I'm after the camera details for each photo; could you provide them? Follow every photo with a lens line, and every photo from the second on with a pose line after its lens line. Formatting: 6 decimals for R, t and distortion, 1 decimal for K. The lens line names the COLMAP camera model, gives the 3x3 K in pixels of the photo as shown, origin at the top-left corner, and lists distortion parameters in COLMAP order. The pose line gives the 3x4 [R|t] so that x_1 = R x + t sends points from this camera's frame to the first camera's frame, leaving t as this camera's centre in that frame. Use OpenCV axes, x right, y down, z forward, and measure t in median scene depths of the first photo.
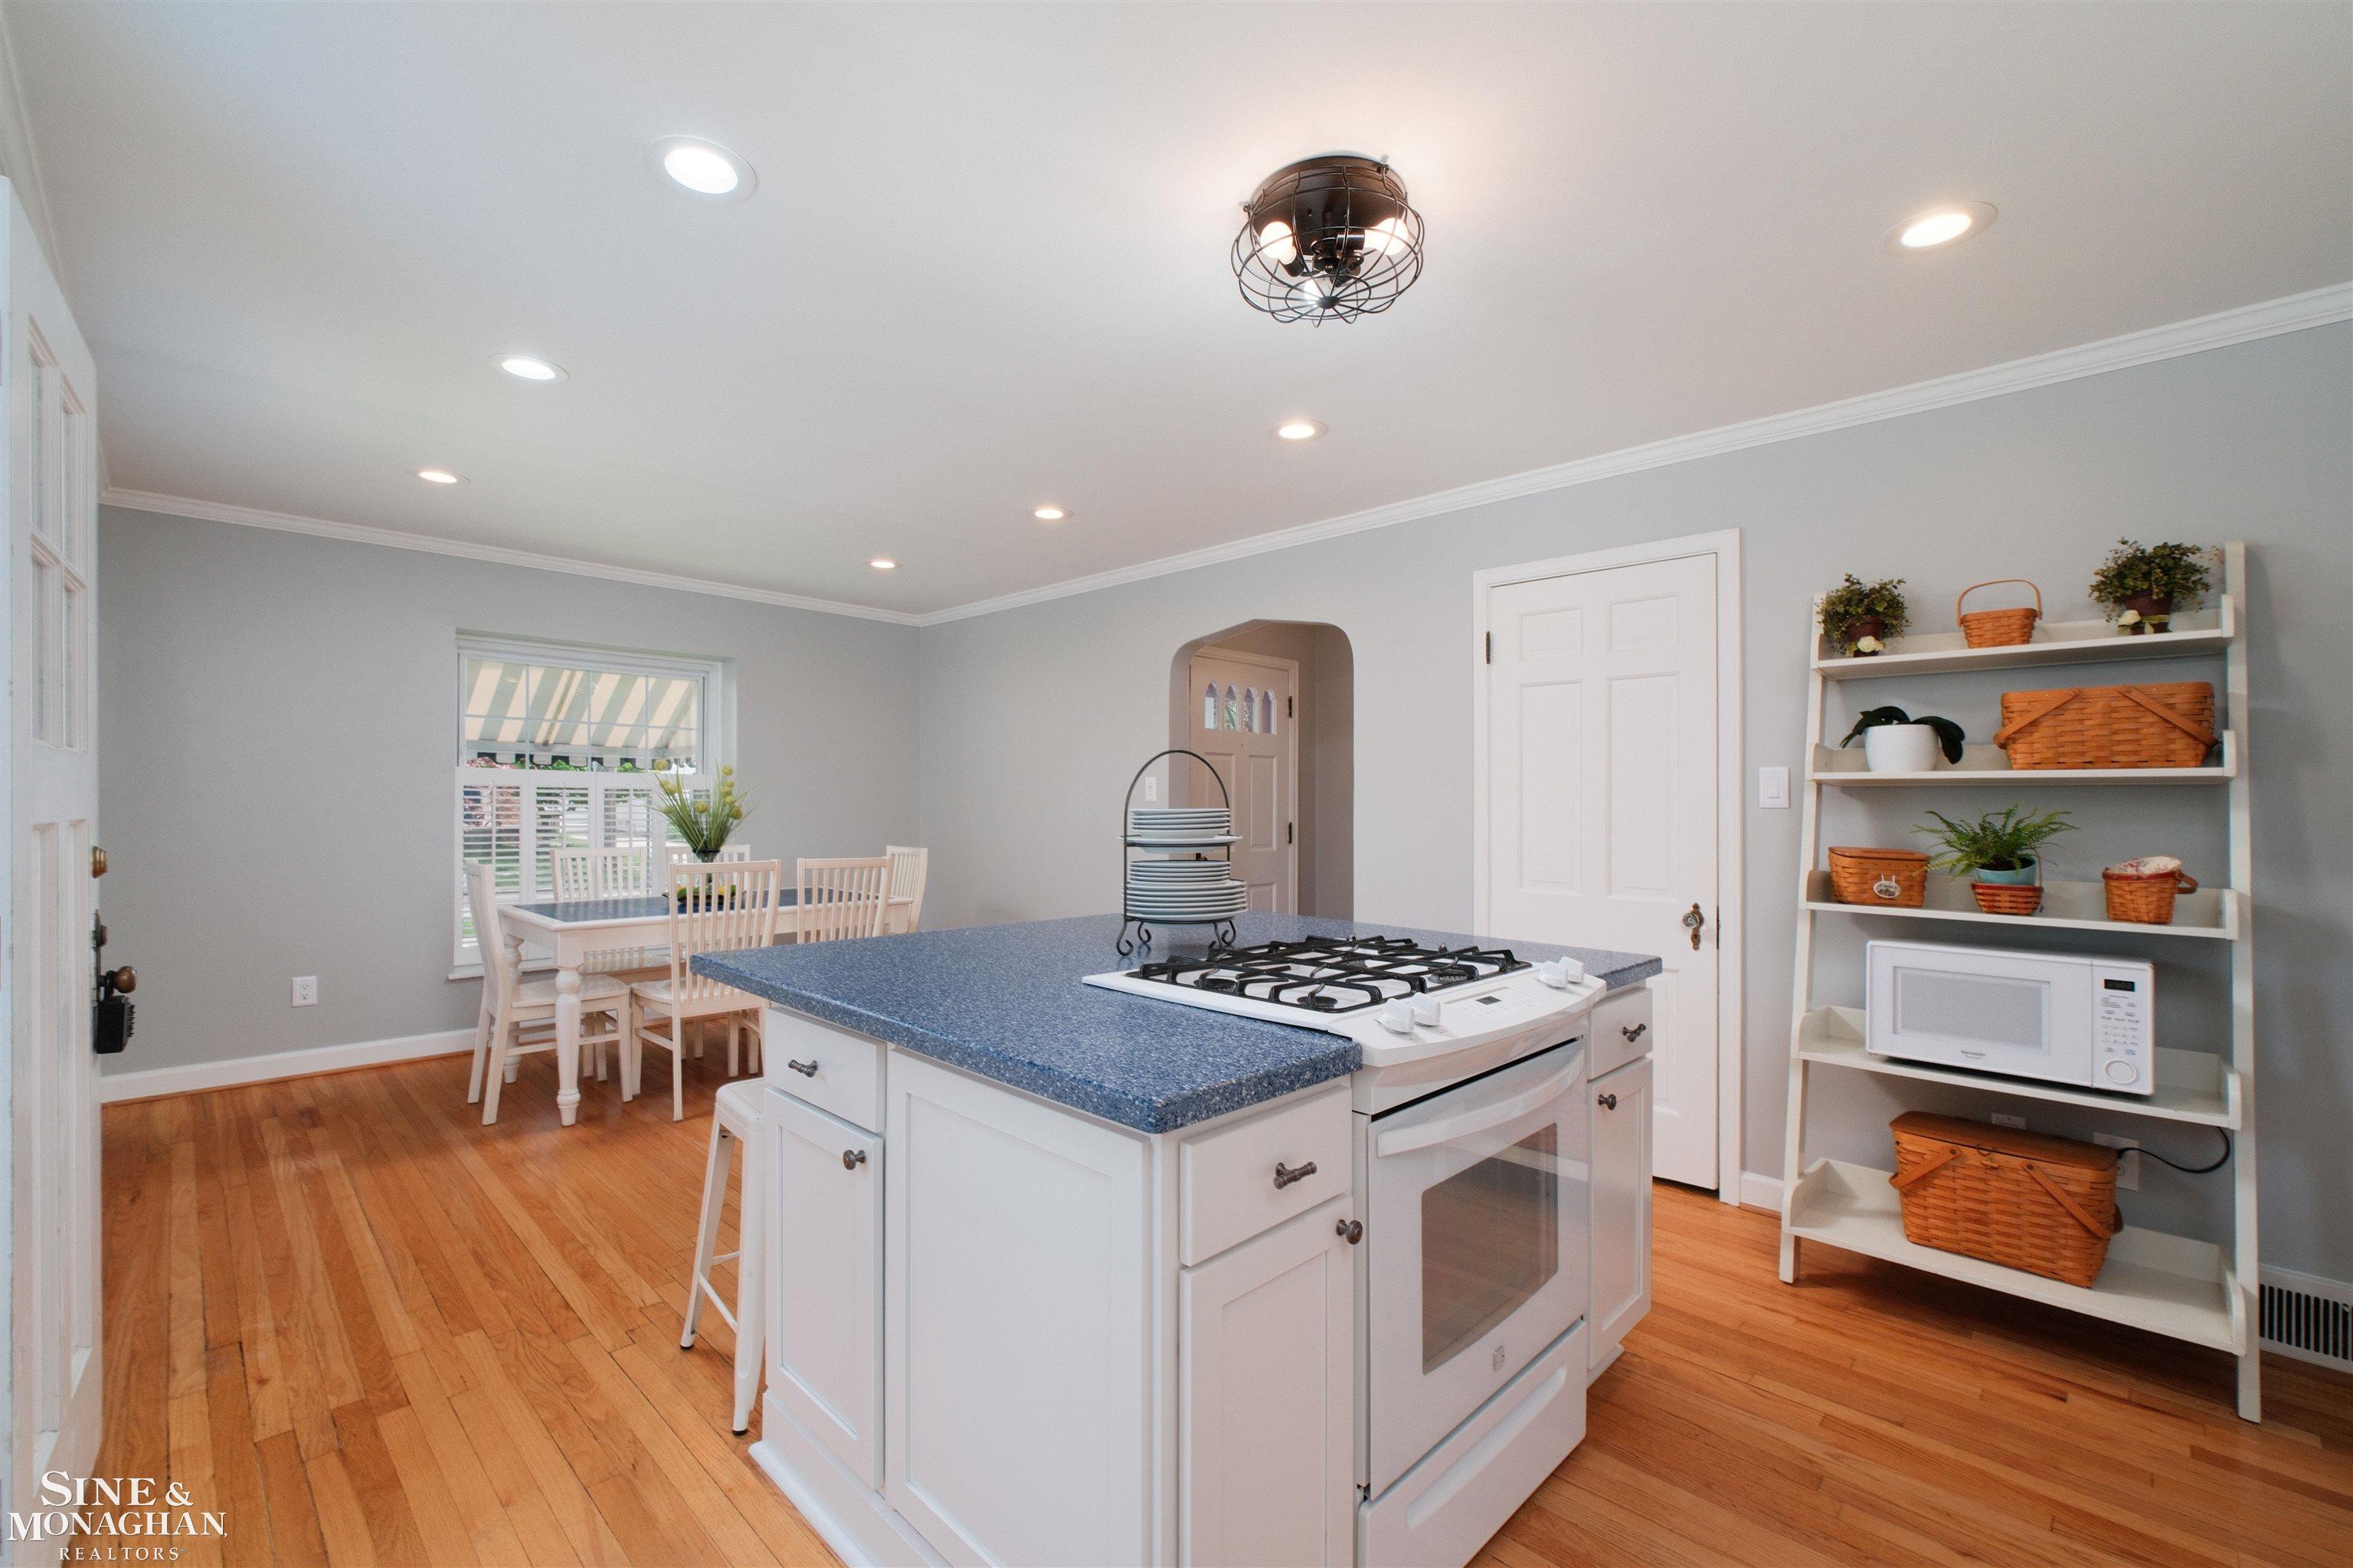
lens RADIAL K [[993.1, 0, 1174.8], [0, 993.1, 804.0], [0, 0, 1]] dist [-0.001608, -0.000085]
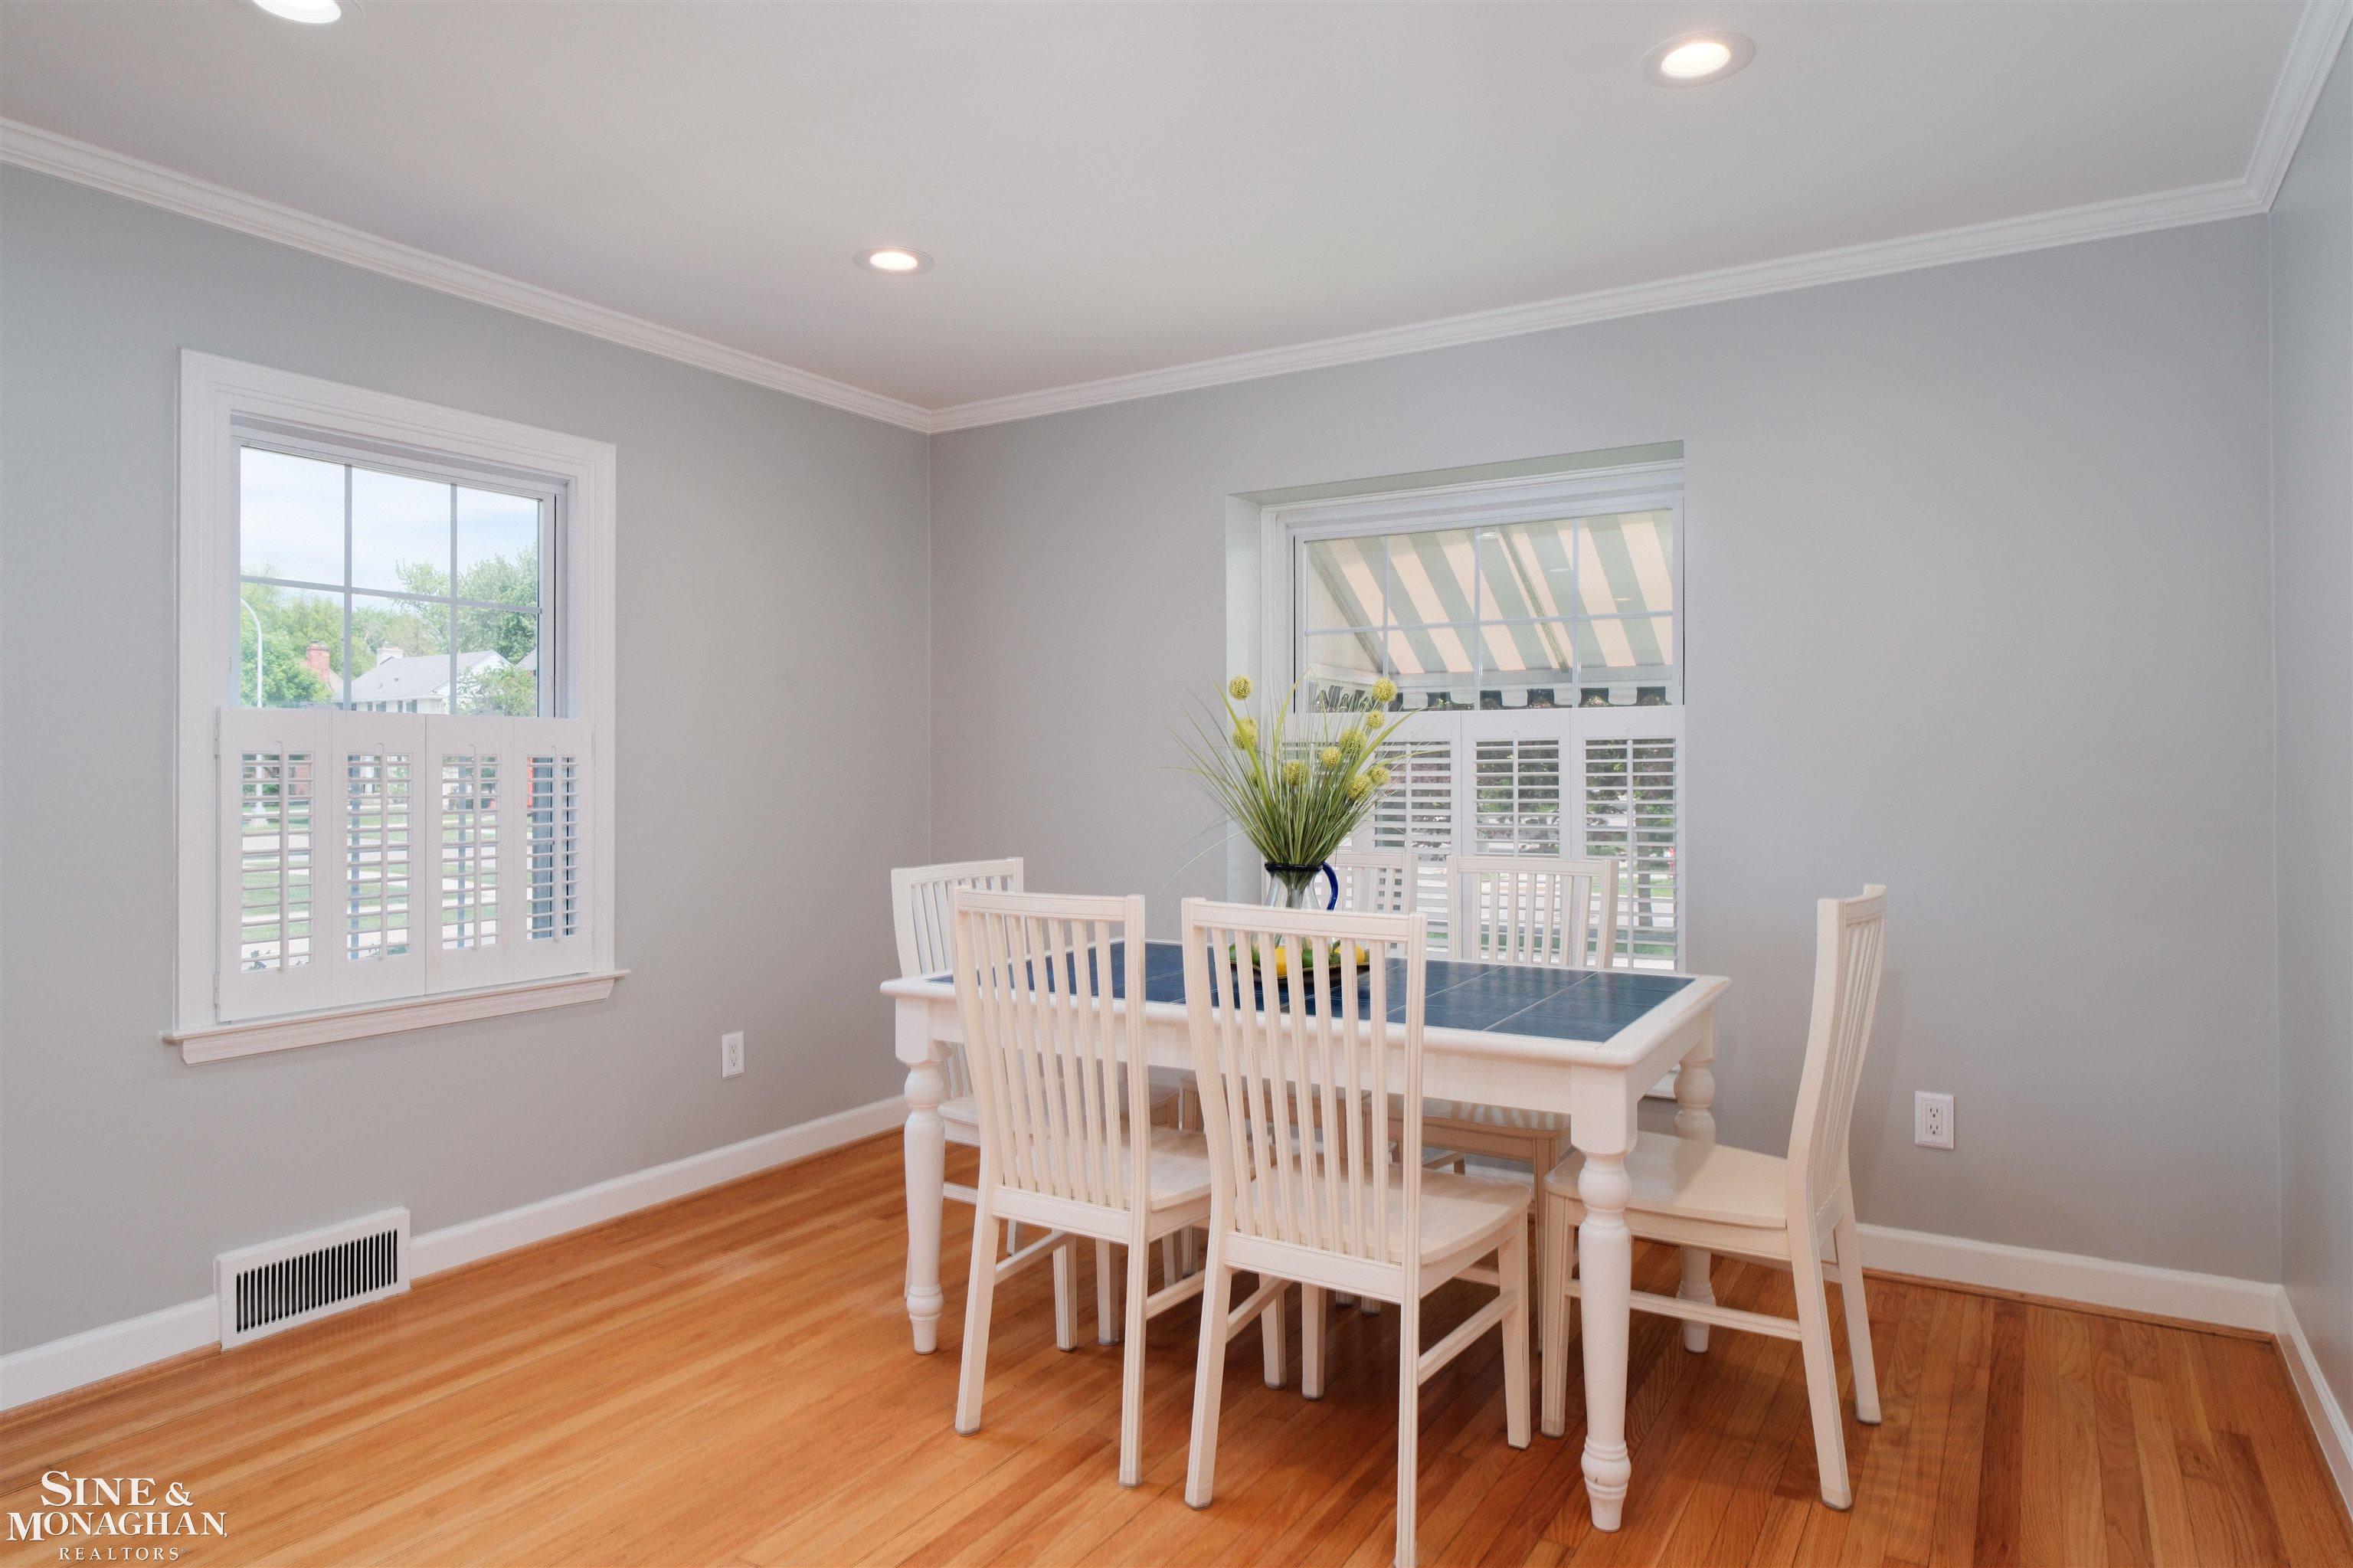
lens RADIAL K [[1413.0, 0, 1179.5], [0, 1413.0, 762.0], [0, 0, 1]] dist [0.001070, 0.000049]
pose [[0.228697, -0.014893, -0.973384, 0.221525], [0.000480, 0.999885, -0.015186, 0.010141], [0.973497, 0.003006, 0.228678, 1.116148]]
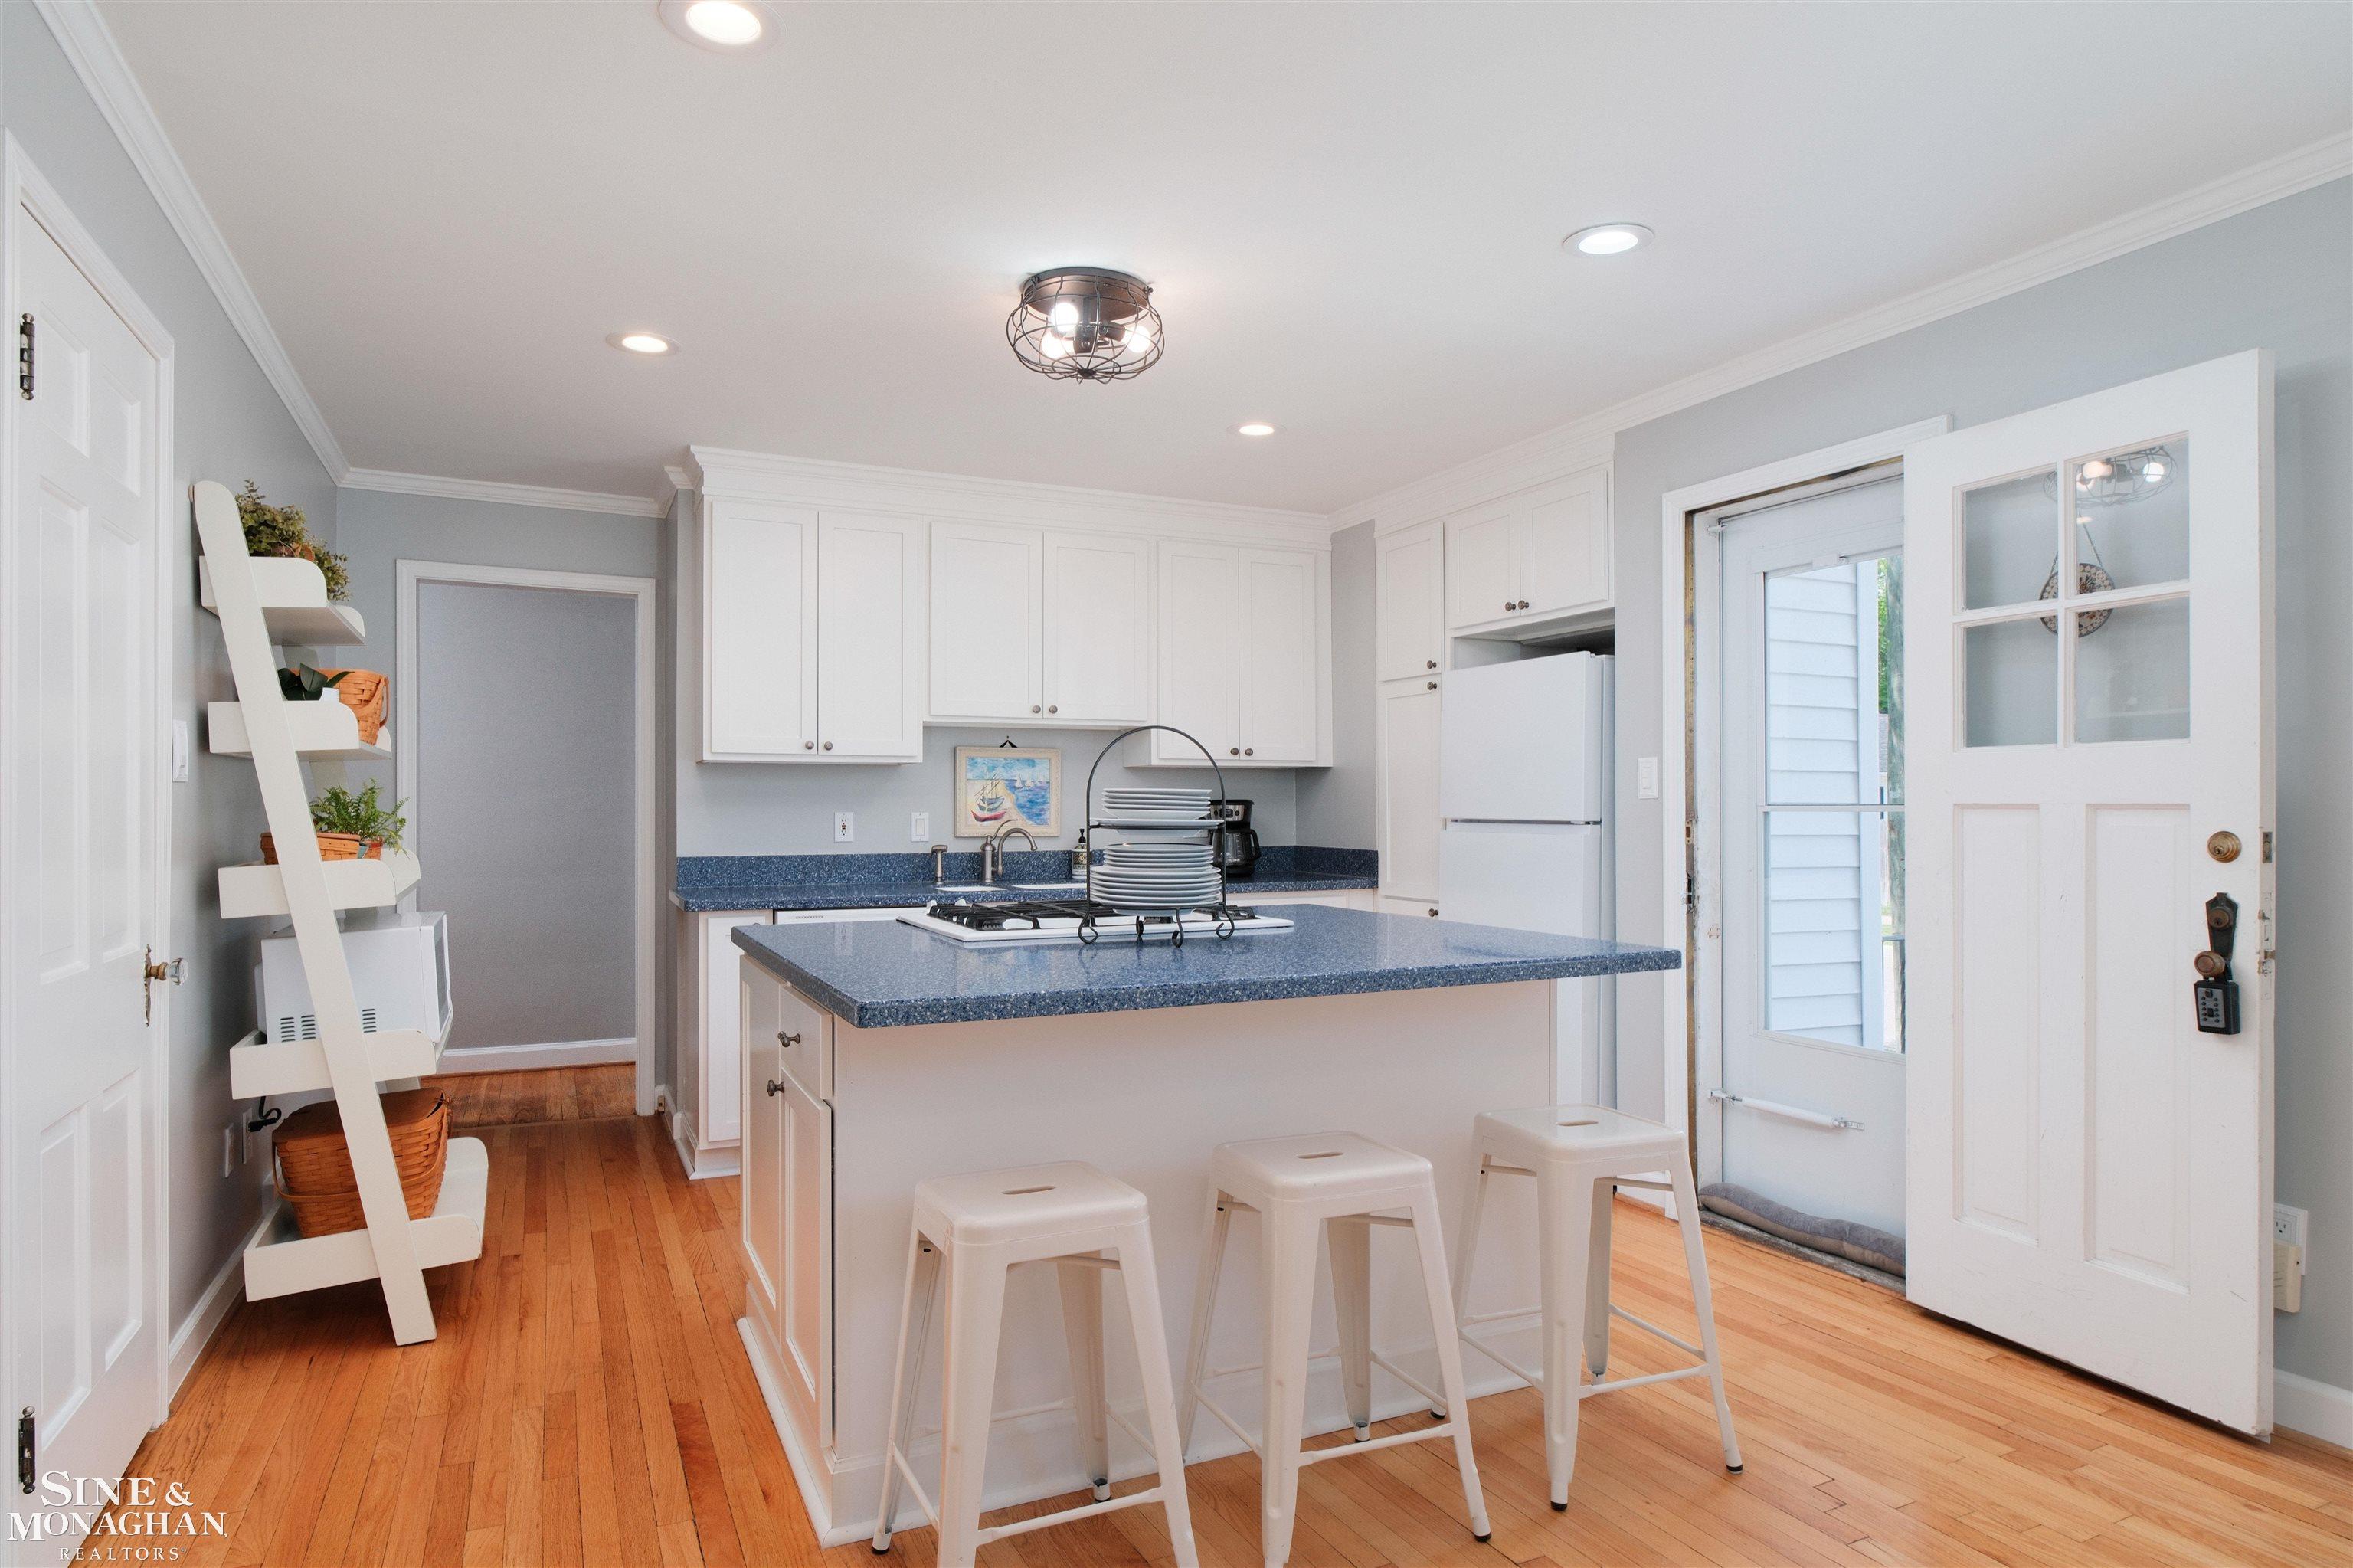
lens RADIAL K [[1315.7, 0, 1176.5], [0, 1315.7, 784.0], [0, 0, 1]] dist [-0.002543, -0.000200]
pose [[-0.942596, -0.002297, 0.333926, -0.297505], [-0.005314, 0.999953, -0.008122, 0.006608], [-0.333892, -0.009430, -0.942564, 1.516885]]
